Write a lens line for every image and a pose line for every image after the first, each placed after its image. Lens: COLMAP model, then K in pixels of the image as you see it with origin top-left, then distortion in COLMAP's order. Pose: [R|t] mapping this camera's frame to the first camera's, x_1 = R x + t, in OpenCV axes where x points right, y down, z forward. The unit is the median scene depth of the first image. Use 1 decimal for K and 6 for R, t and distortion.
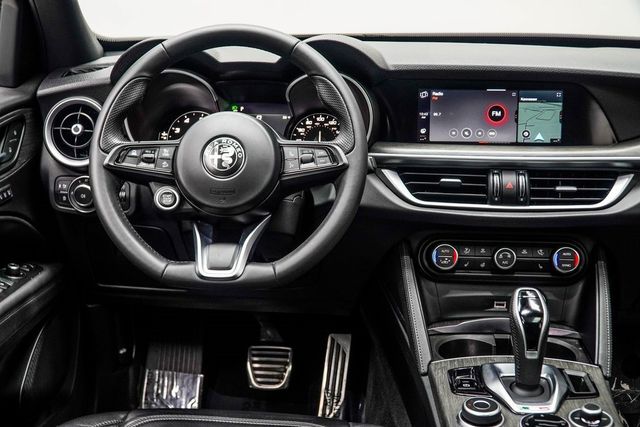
lens RADIAL K [[797.2, 0, 308.3], [0, 797.2, 213.8], [0, 0, 1]] dist [-0.043768, 0.000000]
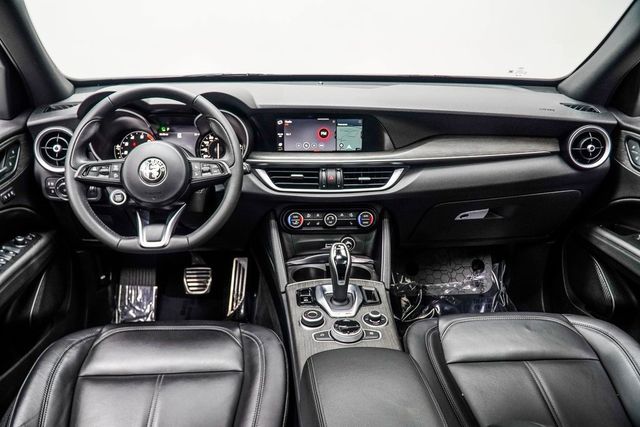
lens RADIAL K [[499.0, 0, 307.8], [0, 499.0, 206.1], [0, 0, 1]] dist [0.001172, 0.009295]
pose [[0.989307, -0.040461, 0.140126, 0.051488], [0.025343, 0.993824, 0.108039, -0.088777], [-0.143631, -0.103332, 0.984222, -0.038055]]
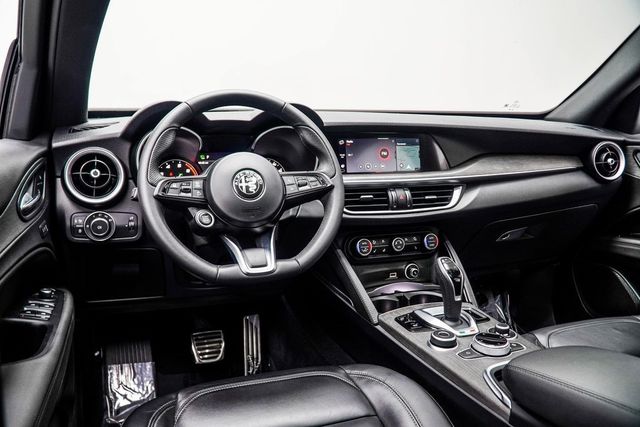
lens RADIAL K [[499.0, 0, 303.2], [0, 499.0, 215.4], [0, 0, 1]] dist [0.001172, 0.009295]
pose [[0.913036, -0.070383, 0.401761, -0.318290], [0.093526, 0.994882, -0.038257, 0.019304], [-0.397012, 0.072505, 0.914945, 0.165819]]
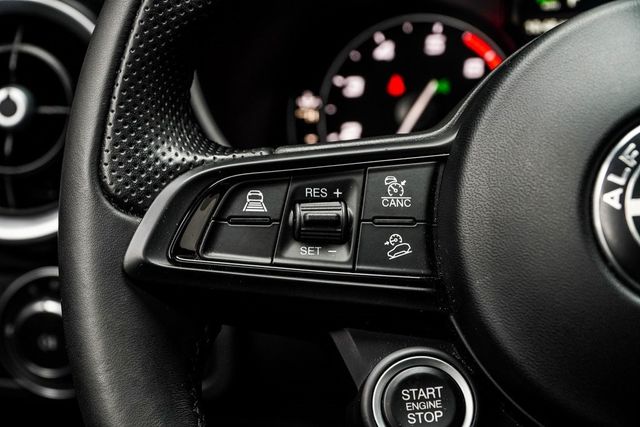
lens RADIAL K [[1371.7, 0, 324.5], [0, 1371.7, 212.8], [0, 0, 1]] dist [-0.128043, 0.000000]
pose [[0.994795, -0.057996, -0.083780, -0.150133], [0.057848, 0.998317, -0.004190, -0.063413], [0.083882, -0.000678, 0.996475, 0.554236]]
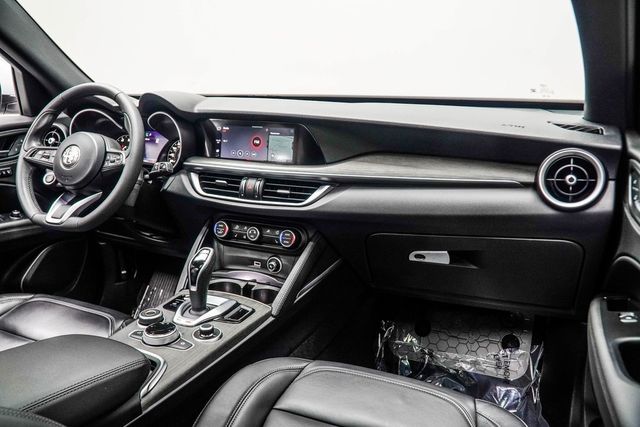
lens RADIAL K [[499.0, 0, 313.9], [0, 499.0, 214.8], [0, 0, 1]] dist [0.001172, 0.009295]
pose [[0.947764, 0.088627, -0.306413, 0.662569], [-0.090718, 0.995849, 0.007442, 0.000725], [0.305800, 0.020744, 0.951870, 0.092624]]
